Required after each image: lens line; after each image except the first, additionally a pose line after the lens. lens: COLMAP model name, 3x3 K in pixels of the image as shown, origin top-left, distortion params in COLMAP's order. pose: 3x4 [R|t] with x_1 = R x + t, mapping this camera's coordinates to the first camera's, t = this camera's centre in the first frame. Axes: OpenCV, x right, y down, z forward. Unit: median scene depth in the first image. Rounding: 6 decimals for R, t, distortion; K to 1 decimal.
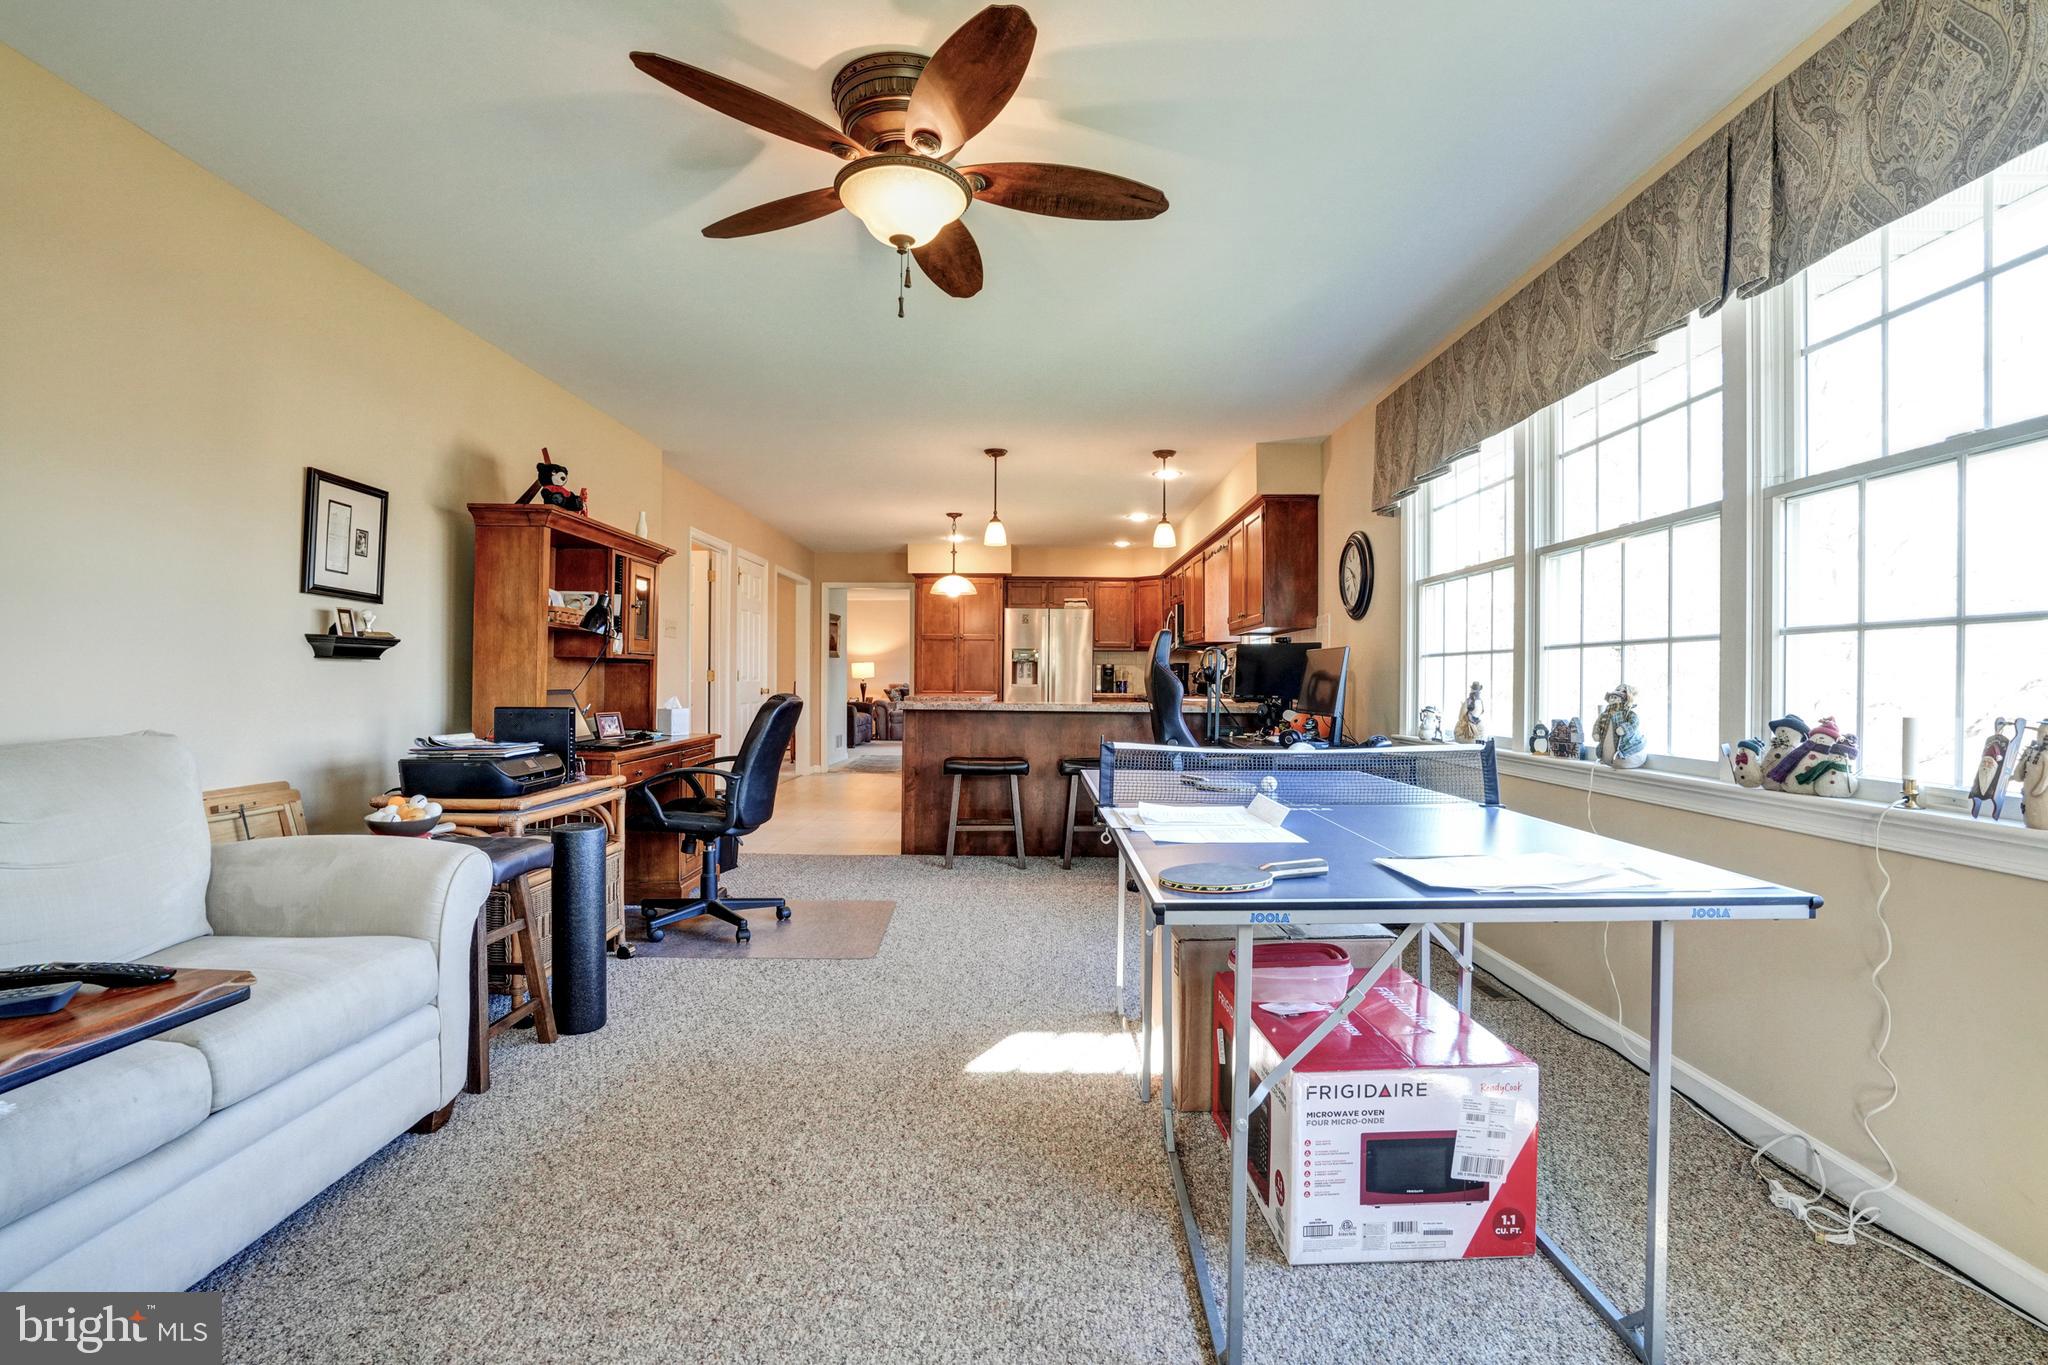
lens RADIAL K [[949.6, 0, 1022.8], [0, 949.6, 681.0], [0, 0, 1]] dist [-0.052870, 0.018450]
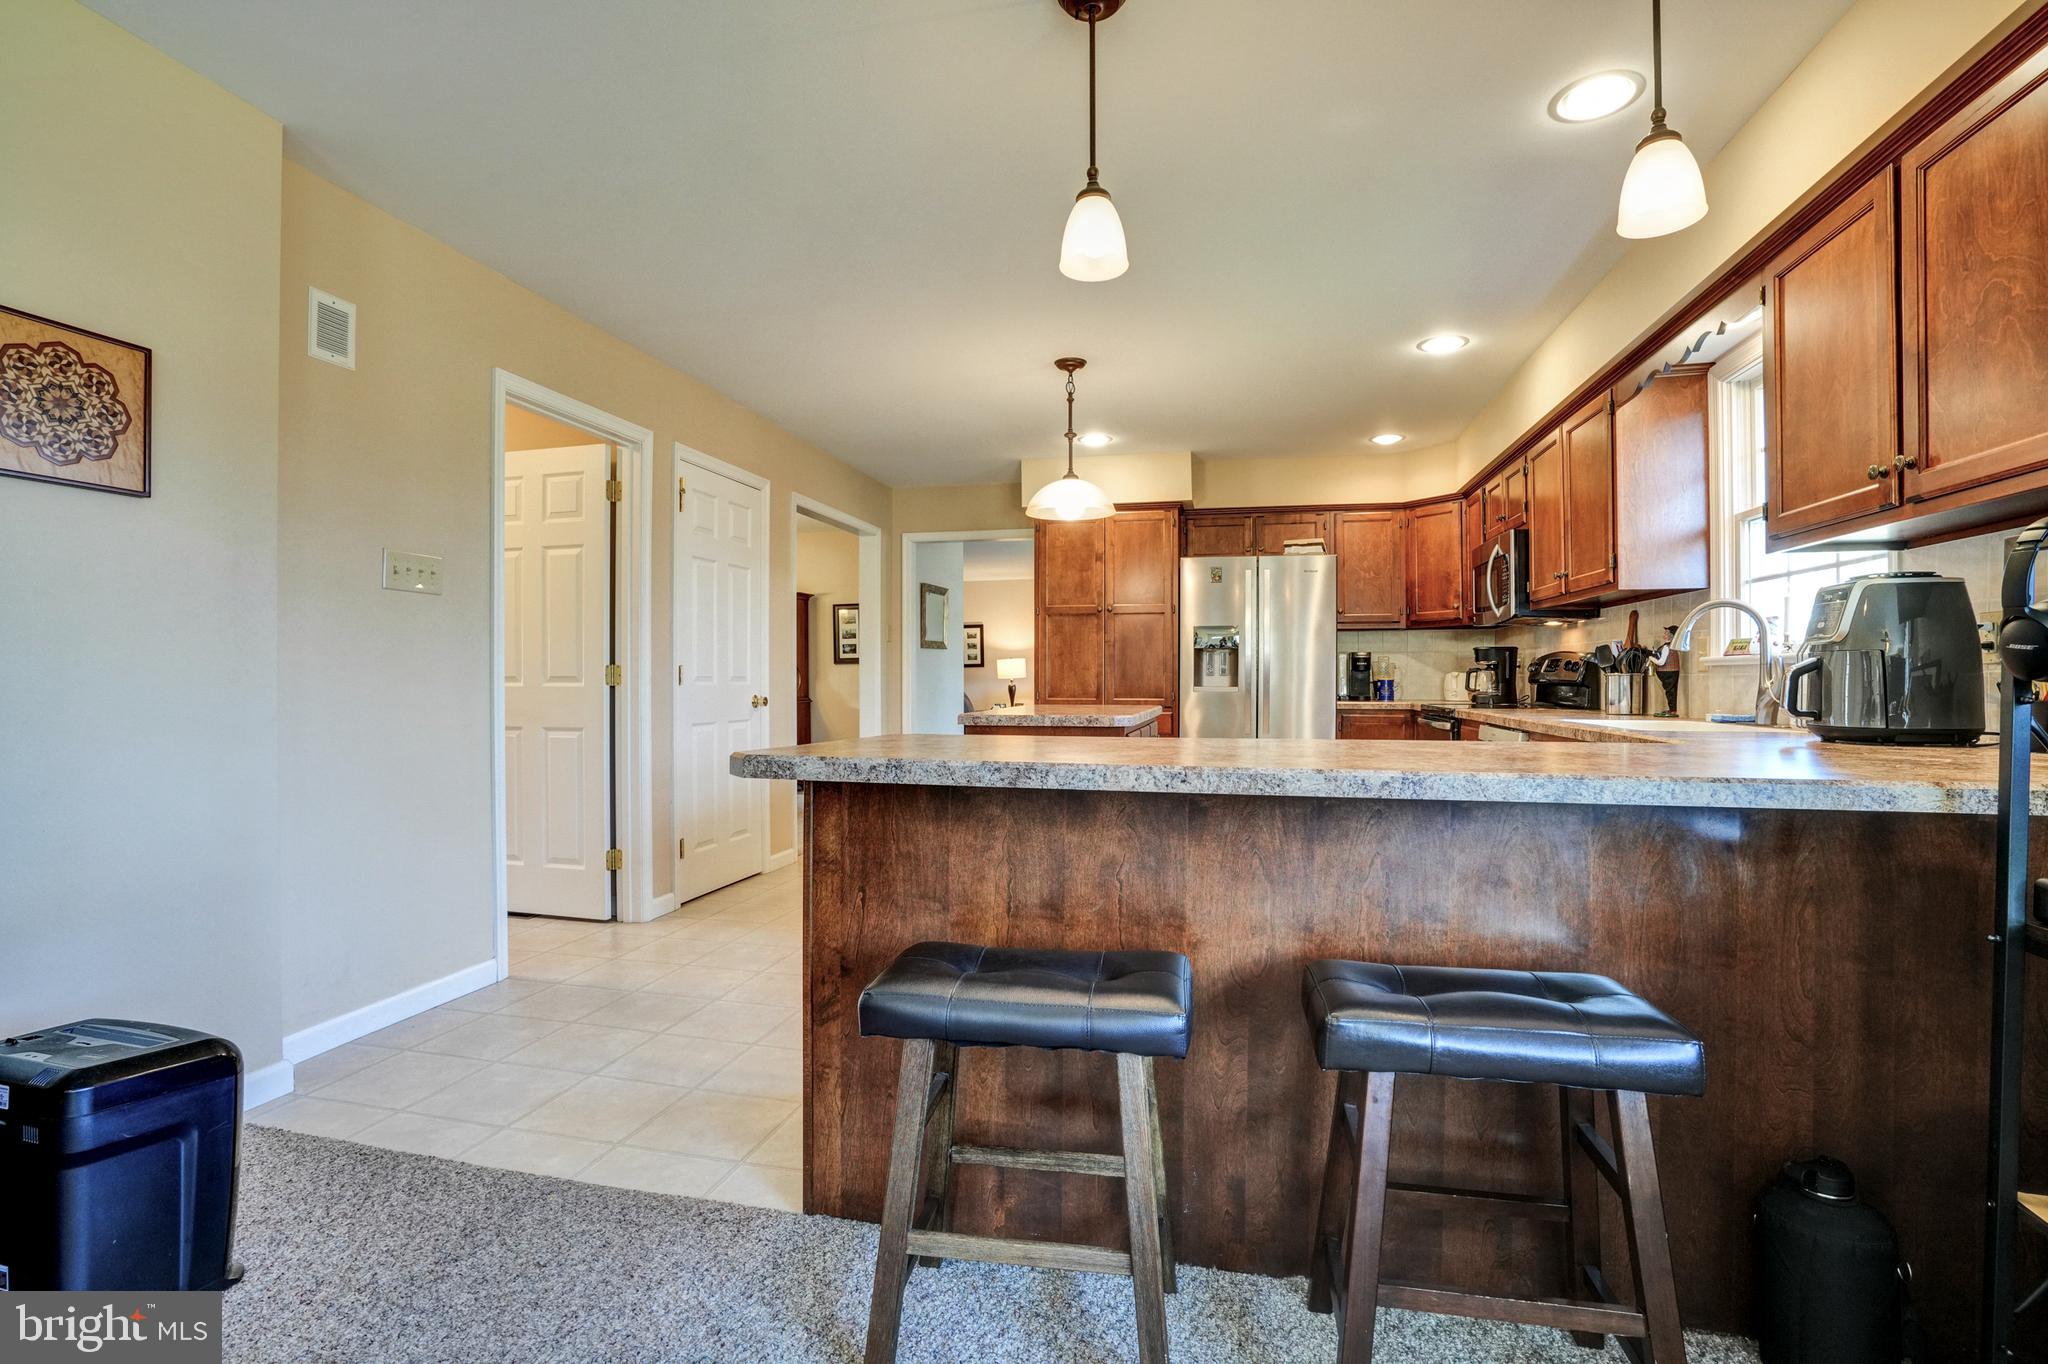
lens RADIAL K [[949.6, 0, 1033.3], [0, 949.6, 678.6], [0, 0, 1]] dist [-0.052870, 0.018450]
pose [[0.979680, -0.007684, -0.200419, 0.008637], [0.006987, 0.999967, -0.004184, 0.000071], [0.200445, 0.002698, 0.979701, 0.396433]]
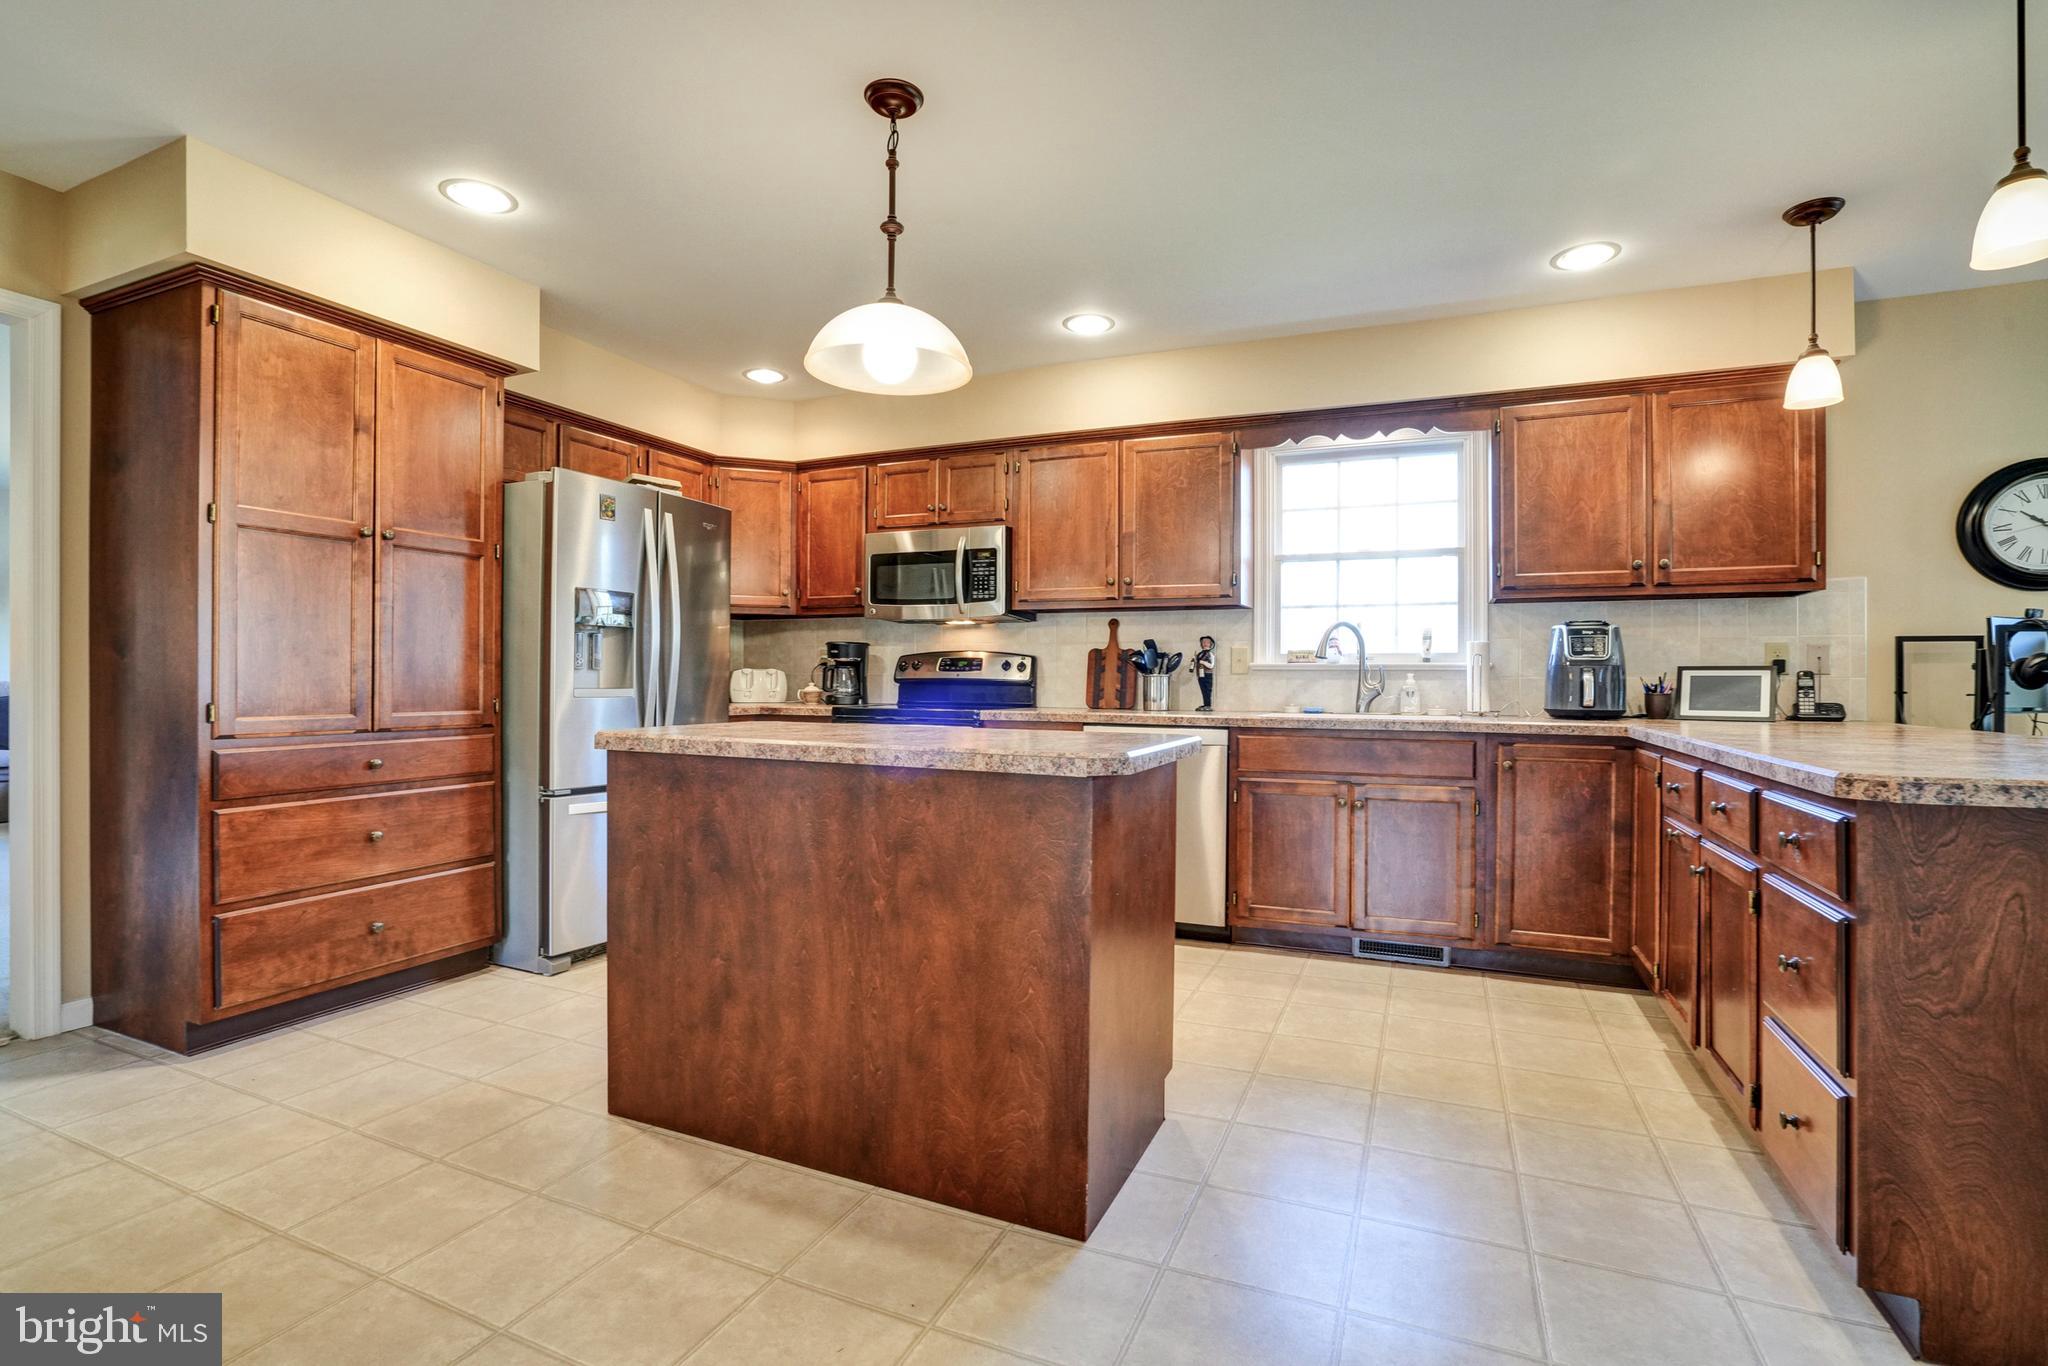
lens RADIAL K [[949.6, 0, 1028.1], [0, 949.6, 679.8], [0, 0, 1]] dist [-0.052870, 0.018450]
pose [[0.386797, -0.005213, 0.922150, -0.257587], [-0.001661, 0.999978, 0.006350, -0.002229], [-0.922163, -0.003988, 0.386780, 0.693648]]
